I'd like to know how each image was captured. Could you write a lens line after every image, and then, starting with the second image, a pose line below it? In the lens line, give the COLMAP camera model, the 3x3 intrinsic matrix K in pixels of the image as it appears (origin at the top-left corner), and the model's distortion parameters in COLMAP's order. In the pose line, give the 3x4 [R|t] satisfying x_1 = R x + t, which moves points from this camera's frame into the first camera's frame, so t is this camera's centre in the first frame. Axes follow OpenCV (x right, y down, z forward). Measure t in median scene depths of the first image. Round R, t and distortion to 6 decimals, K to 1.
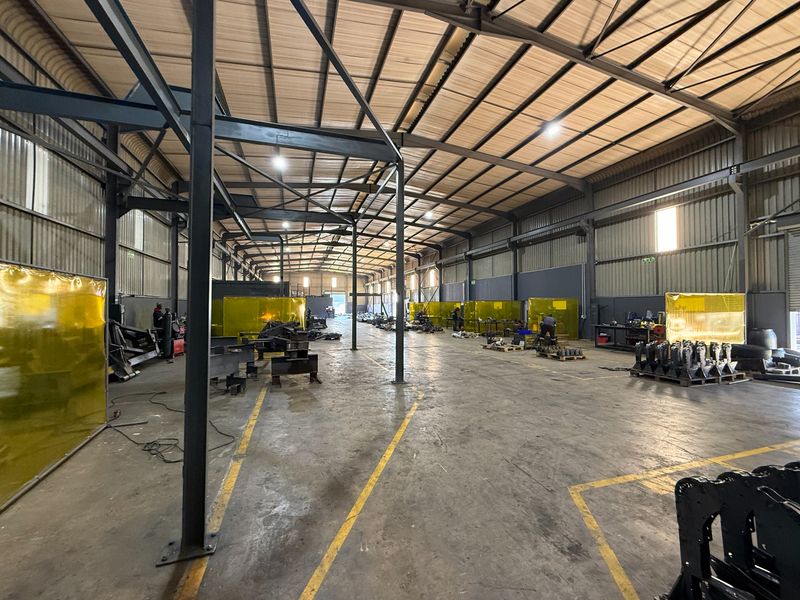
lens RADIAL K [[323.9, 0, 396.2], [0, 323.9, 300.1], [0, 0, 1]] dist [0.000513, 0.000478]
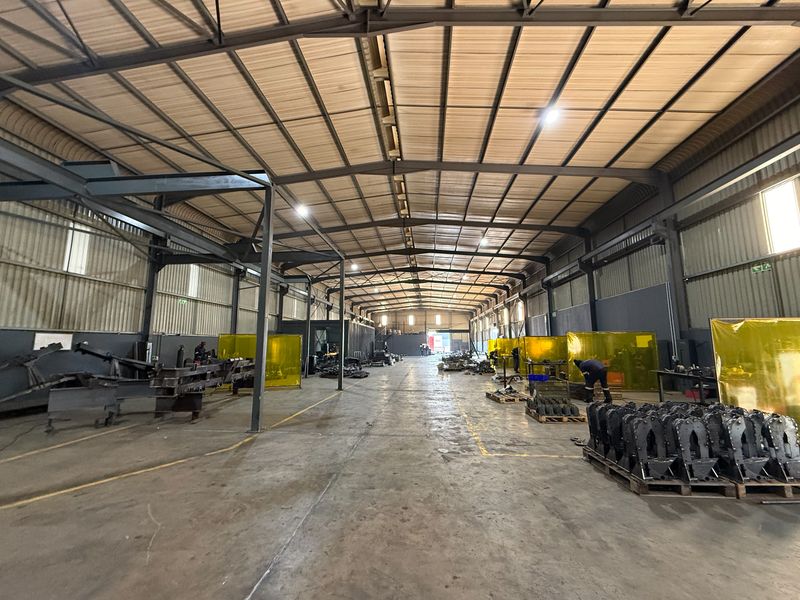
lens RADIAL K [[323.9, 0, 400.6], [0, 323.9, 301.6], [0, 0, 1]] dist [0.000513, 0.000478]
pose [[0.925804, -0.050262, -0.374647, 0.334369], [0.008431, 0.993619, -0.112469, 0.005276], [0.377910, 0.100966, 0.920321, 0.148215]]
